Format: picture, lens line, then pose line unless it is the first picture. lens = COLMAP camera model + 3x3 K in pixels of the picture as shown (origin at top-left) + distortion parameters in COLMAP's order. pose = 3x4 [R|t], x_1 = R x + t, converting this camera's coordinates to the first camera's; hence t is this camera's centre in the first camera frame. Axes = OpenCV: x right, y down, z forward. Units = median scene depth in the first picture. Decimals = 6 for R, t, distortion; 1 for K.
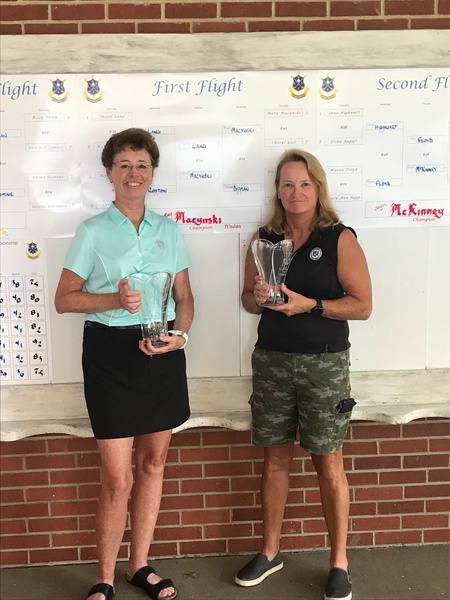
lens RADIAL K [[775.2, 0, 250.2], [0, 775.2, 284.7], [0, 0, 1]] dist [0.034229, 0.000000]
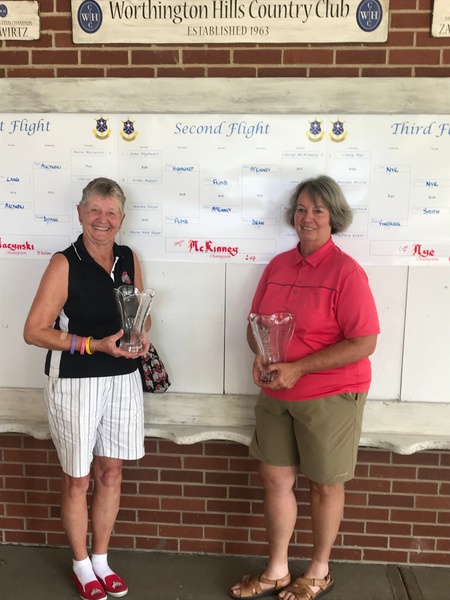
lens RADIAL K [[711.1, 0, 218.7], [0, 711.1, 331.2], [0, 0, 1]] dist [0.027793, 0.000000]
pose [[0.989242, 0.062889, -0.132078, 0.359454], [-0.059183, 0.997740, 0.031806, -0.011187], [0.133780, -0.023647, 0.990729, 0.018776]]
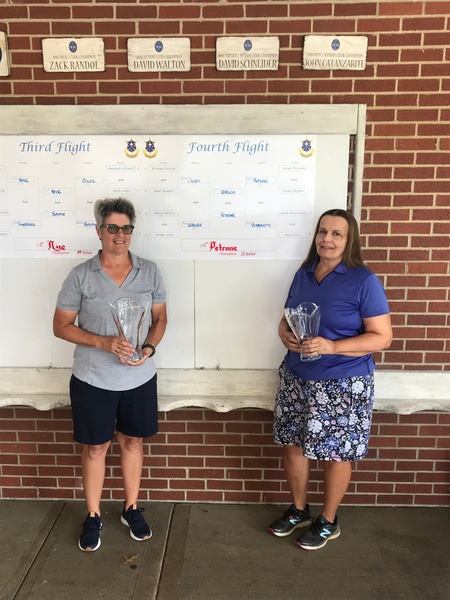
lens RADIAL K [[591.5, 0, 228.5], [0, 591.5, 321.5], [0, 0, 1]] dist [0.022978, 0.000000]
pose [[0.994397, 0.042666, -0.096718, 1.889319], [-0.039039, 0.998473, 0.039090, -0.065384], [0.098238, -0.035095, 0.994544, 0.132623]]
